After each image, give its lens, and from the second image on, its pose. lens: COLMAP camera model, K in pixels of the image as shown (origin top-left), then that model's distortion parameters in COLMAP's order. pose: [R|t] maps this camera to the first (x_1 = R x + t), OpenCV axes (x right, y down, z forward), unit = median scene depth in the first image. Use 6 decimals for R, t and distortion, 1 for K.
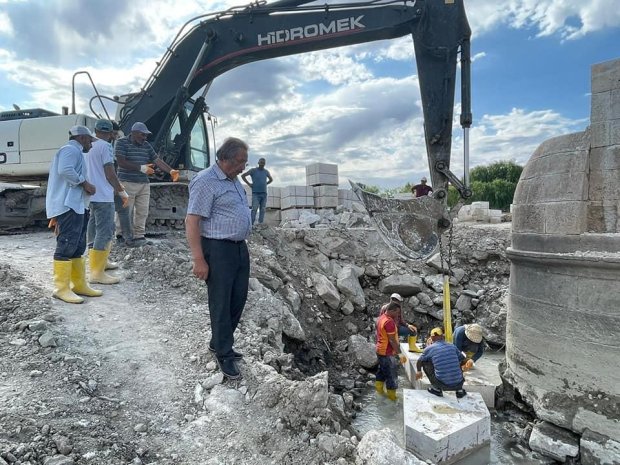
lens RADIAL K [[430.7, 0, 307.9], [0, 430.7, 235.5], [0, 0, 1]] dist [0.025999, 0.007656]
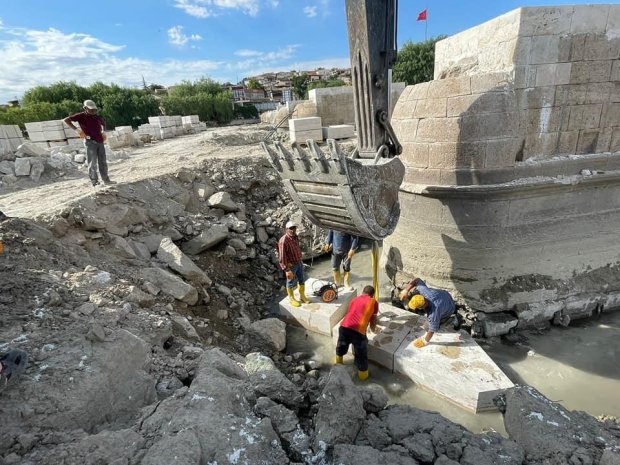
lens RADIAL K [[325.8, 0, 311.4], [0, 325.8, 229.9], [0, 0, 1]] dist [0.006333, -0.003451]
pose [[0.486916, -0.321457, 0.812144, -0.427955], [0.107109, 0.944771, 0.309735, -0.169382], [-0.866857, -0.063827, 0.494455, 0.987840]]
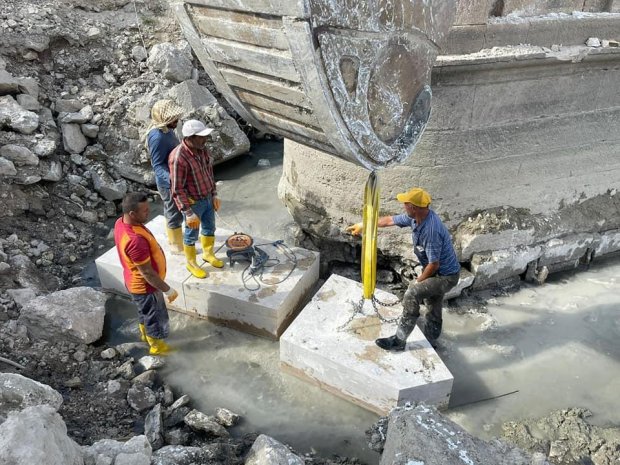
lens RADIAL K [[510.5, 0, 311.8], [0, 510.5, 236.3], [0, 0, 1]] dist [0.054499, -0.066944]
pose [[0.328928, -0.480062, 0.813233, -0.305485], [0.029612, 0.865971, 0.499217, -0.124847], [-0.943891, -0.140125, 0.299057, 0.930096]]
